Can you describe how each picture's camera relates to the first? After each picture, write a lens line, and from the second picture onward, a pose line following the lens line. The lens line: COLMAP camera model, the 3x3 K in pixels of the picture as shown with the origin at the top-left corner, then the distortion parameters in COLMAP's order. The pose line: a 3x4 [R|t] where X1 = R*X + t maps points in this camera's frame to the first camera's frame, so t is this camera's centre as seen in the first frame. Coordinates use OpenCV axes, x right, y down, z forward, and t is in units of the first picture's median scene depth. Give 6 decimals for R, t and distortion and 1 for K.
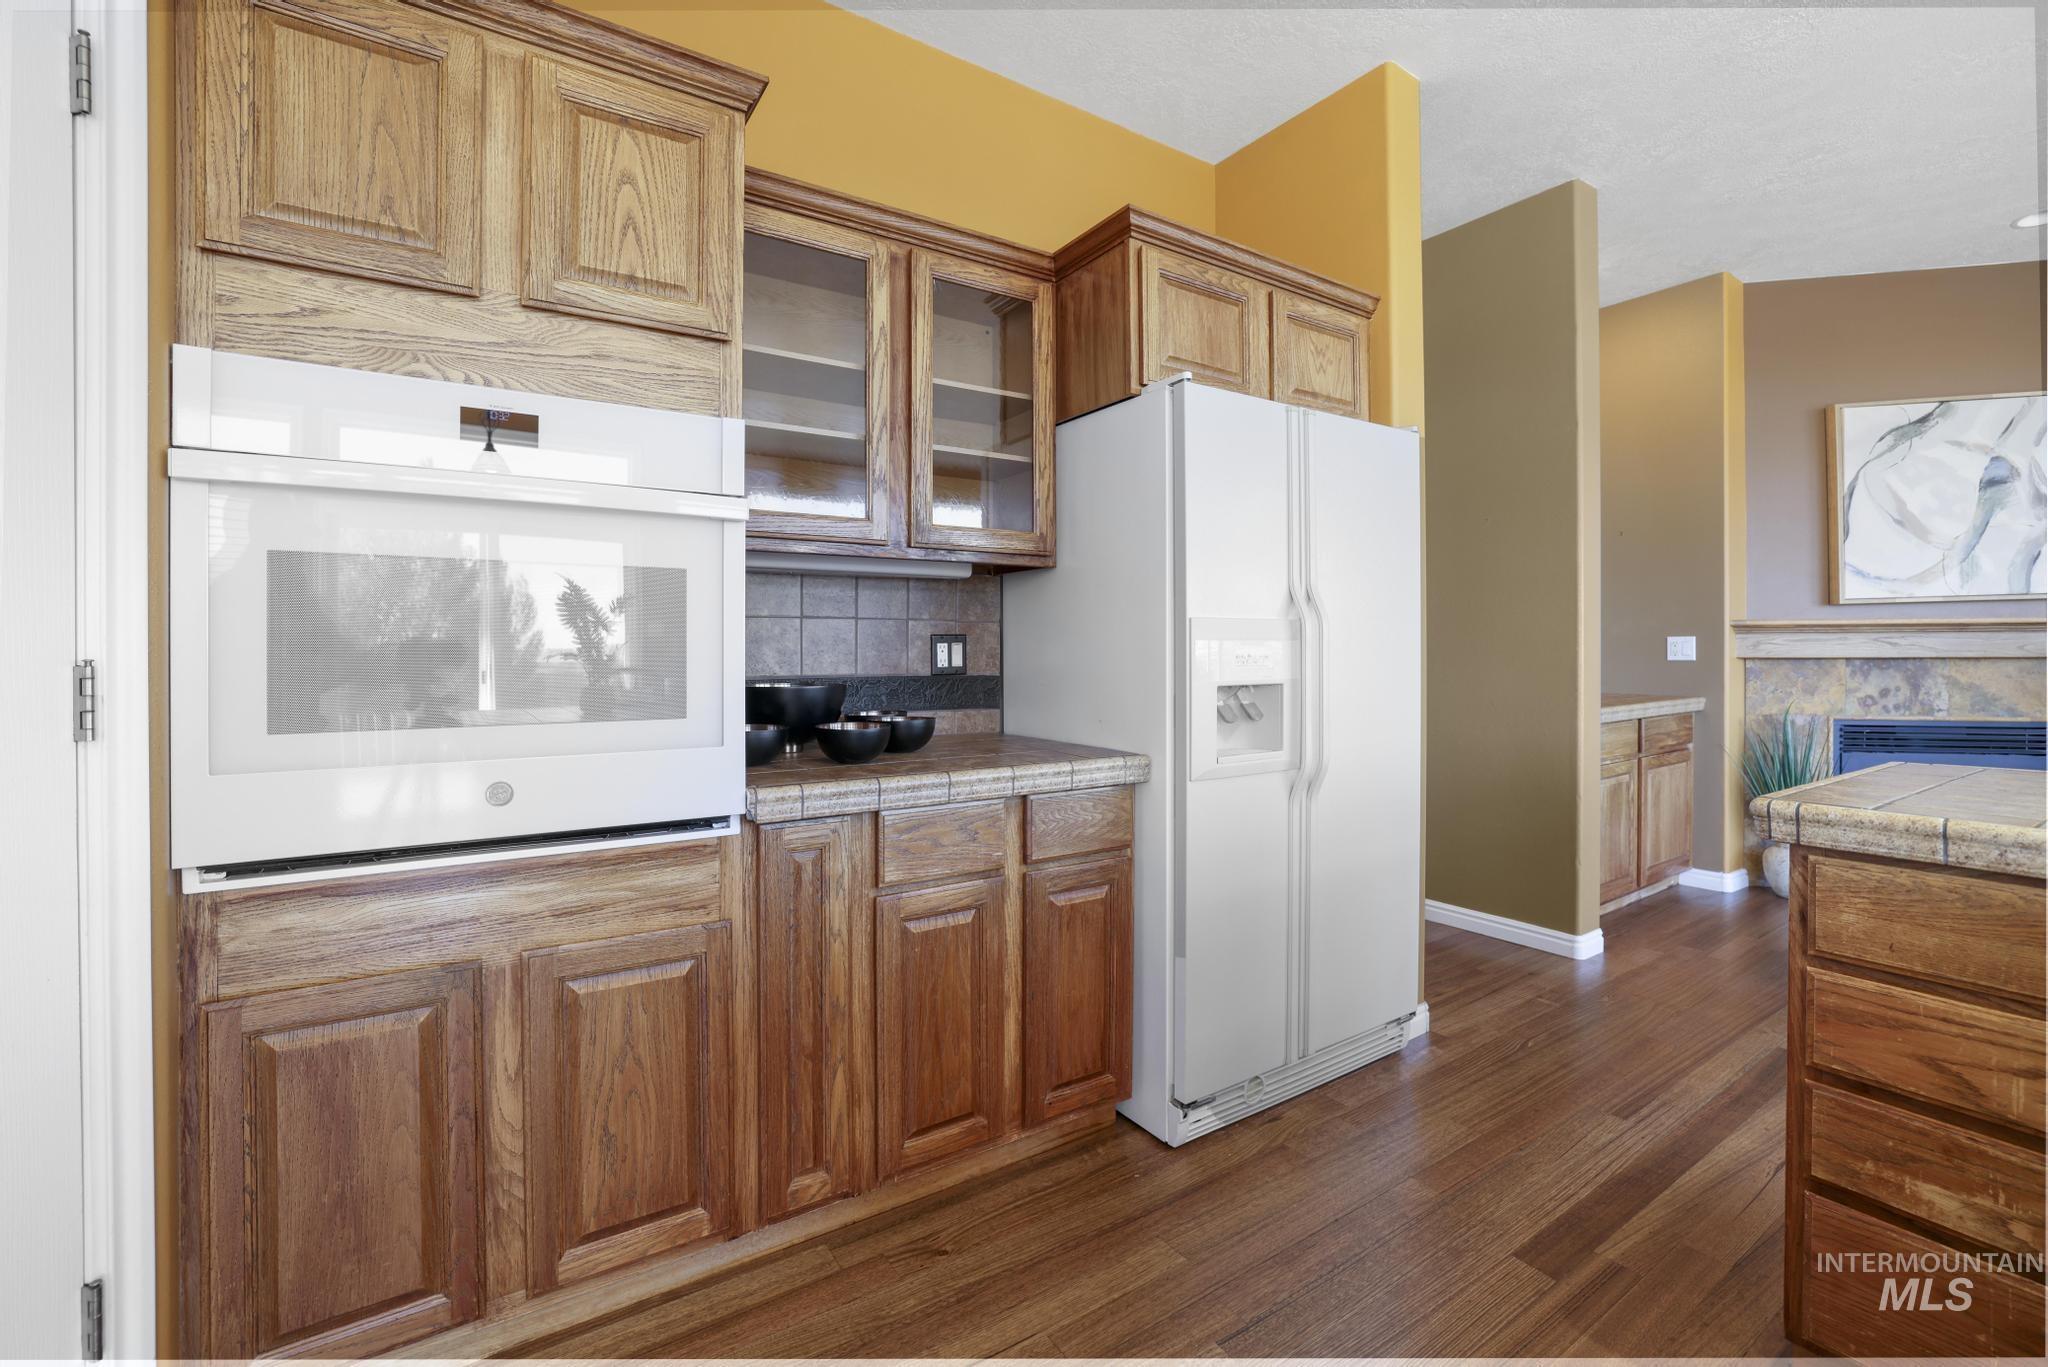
lens RADIAL K [[883.2, 0, 1000.2], [0, 883.2, 642.3], [0, 0, 1]] dist [-0.050401, 0.018327]
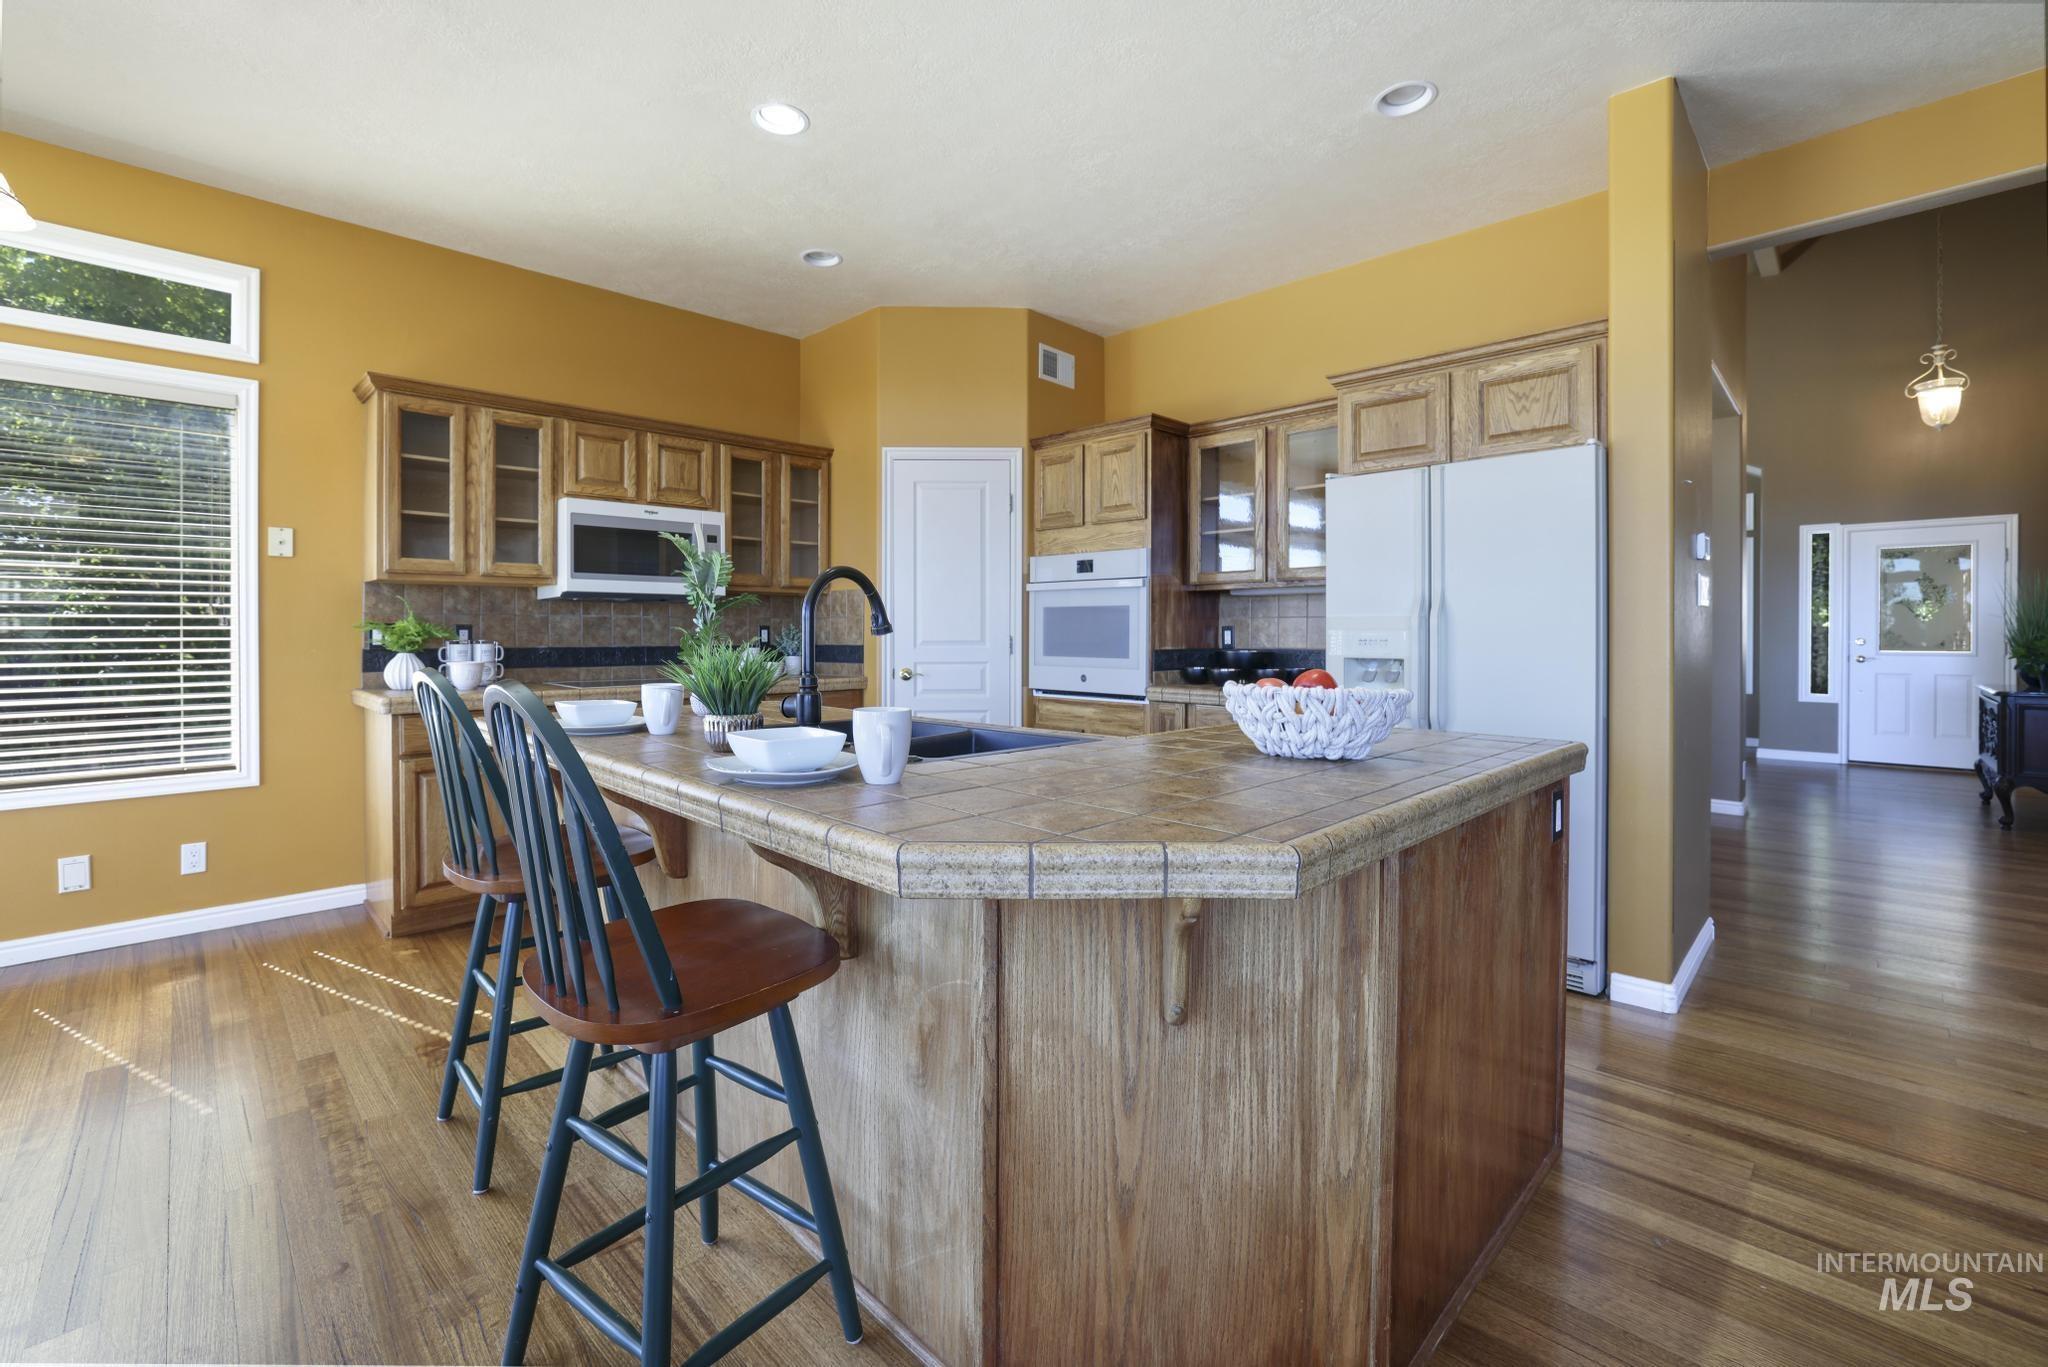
lens RADIAL K [[883.2, 0, 1000.2], [0, 883.2, 642.3], [0, 0, 1]] dist [-0.050401, 0.018327]
pose [[0.186764, 0.011793, -0.982334, 0.901492], [0.003326, 0.999915, 0.012637, -0.000943], [0.982399, -0.005627, 0.186709, 0.025553]]
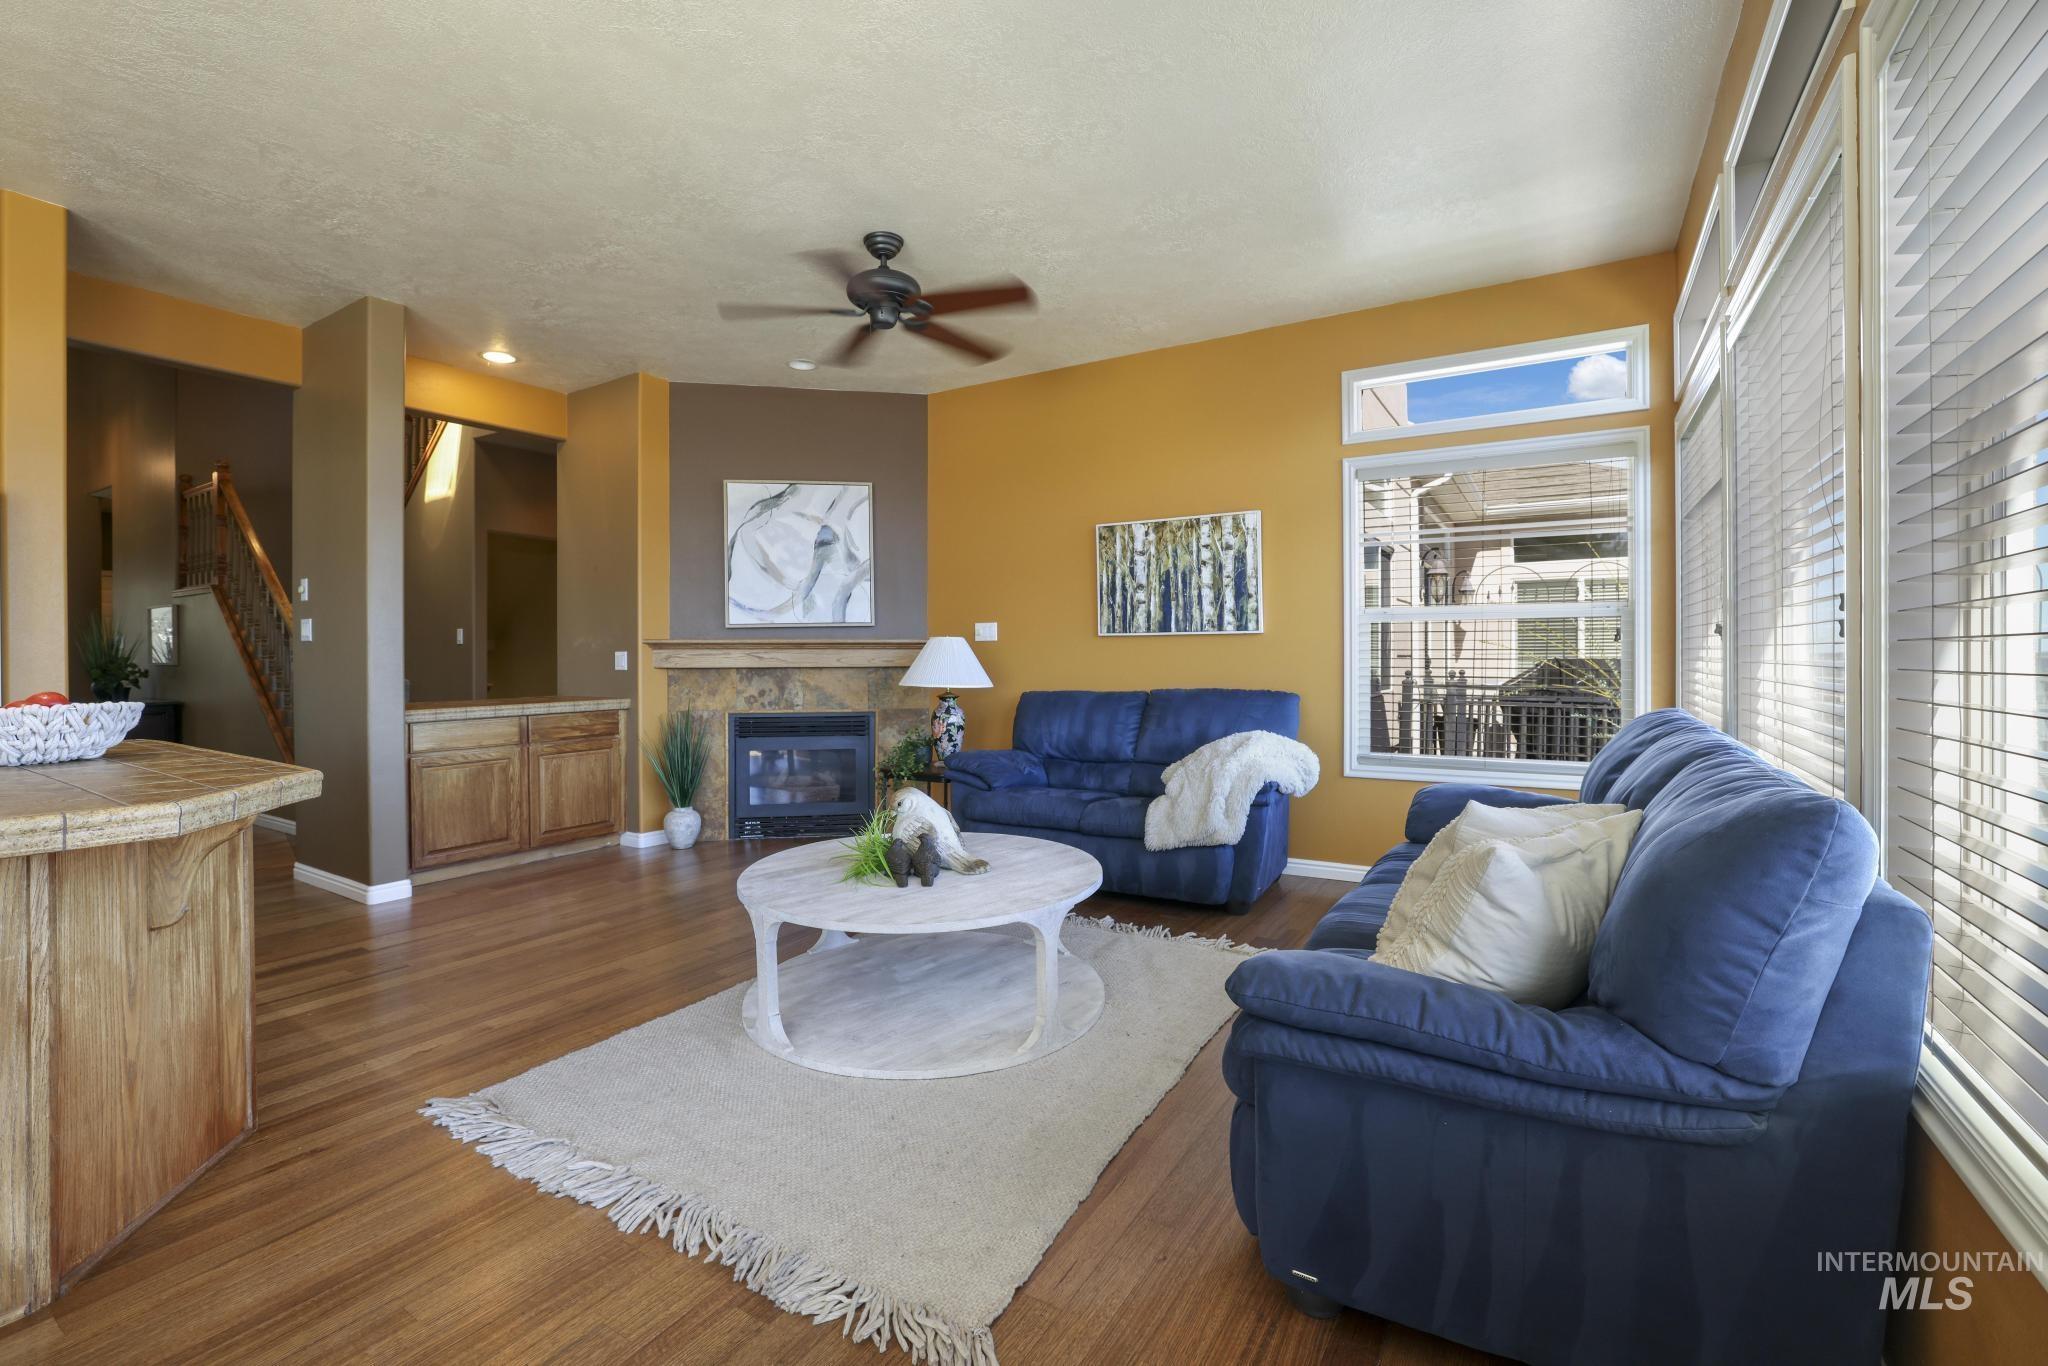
lens RADIAL K [[883.6, 0, 1002.3], [0, 883.6, 661.7], [0, 0, 1]] dist [-0.043630, 0.018986]
pose [[0.912206, -0.001745, 0.409728, 0.825008], [-0.002623, 0.999946, 0.010099, -0.006772], [-0.409723, -0.010287, 0.912152, -0.452741]]
